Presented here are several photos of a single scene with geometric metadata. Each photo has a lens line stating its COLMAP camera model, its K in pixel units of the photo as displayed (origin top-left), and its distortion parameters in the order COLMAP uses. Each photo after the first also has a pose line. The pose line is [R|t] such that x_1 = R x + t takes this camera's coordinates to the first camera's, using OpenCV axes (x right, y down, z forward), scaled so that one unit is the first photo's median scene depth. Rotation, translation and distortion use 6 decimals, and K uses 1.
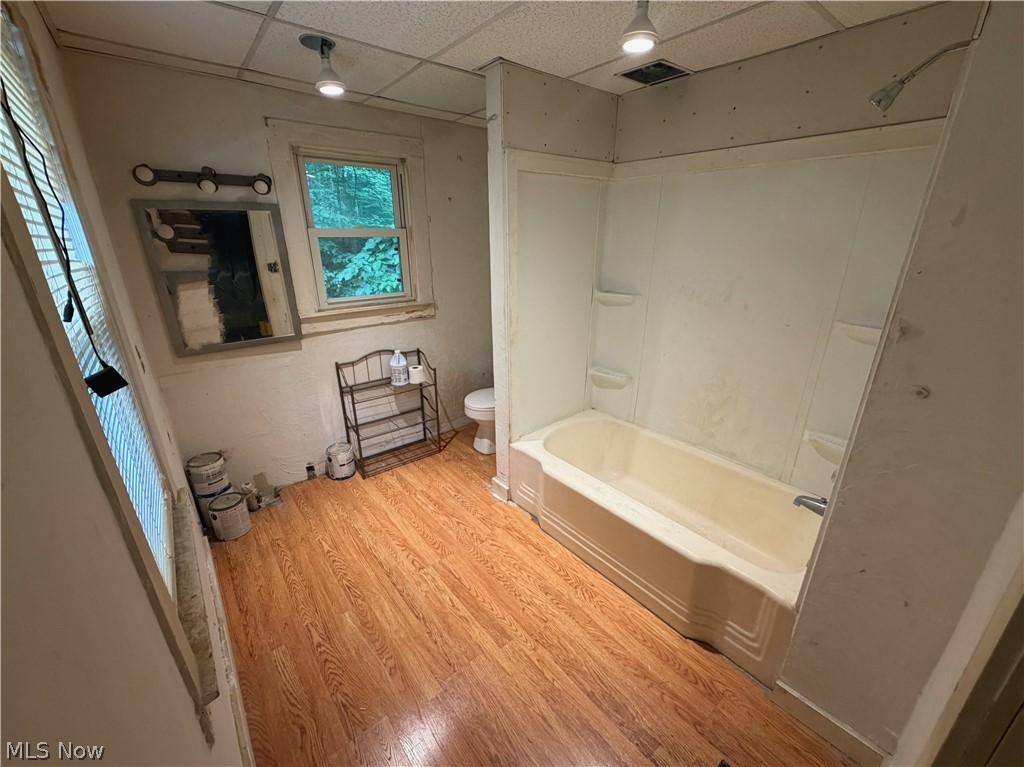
lens RADIAL K [[417.2, 0, 510.4], [0, 417.2, 382.7], [0, 0, 1]] dist [-0.000310, -0.000106]
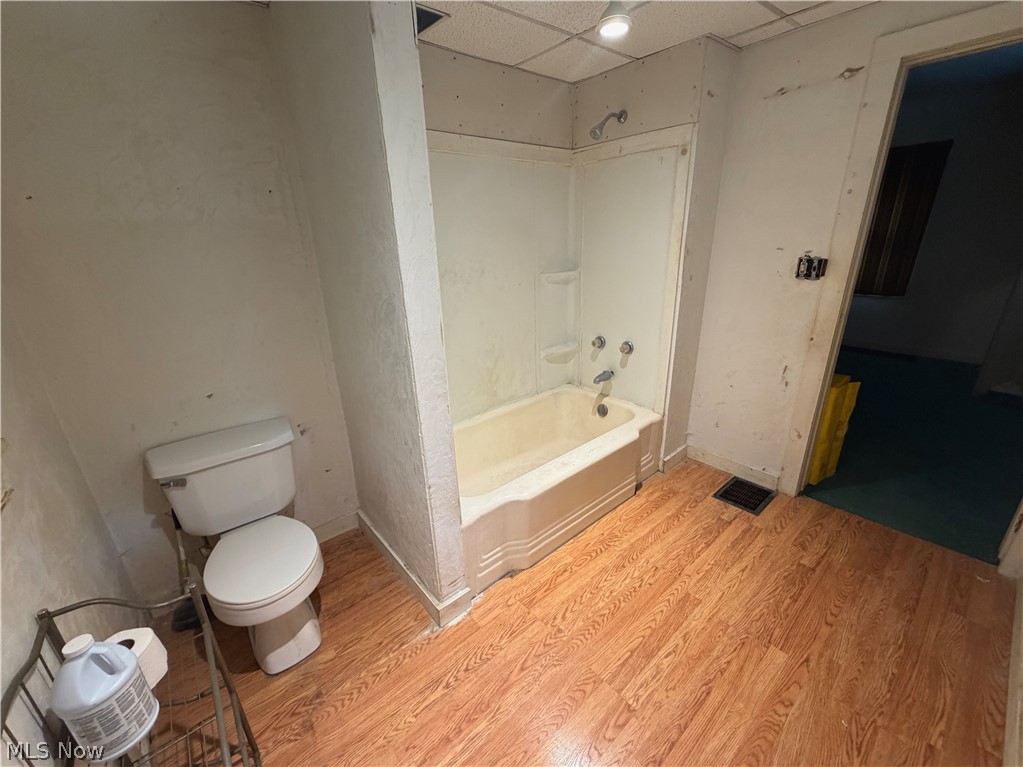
lens RADIAL K [[416.7, 0, 509.9], [0, 416.7, 382.7], [0, 0, 1]] dist [-0.000310, -0.000106]
pose [[-0.018987, -0.342157, 0.939451, -0.691885], [0.366115, 0.871978, 0.324982, -0.304676], [-0.930376, 0.350118, 0.108713, 0.978385]]
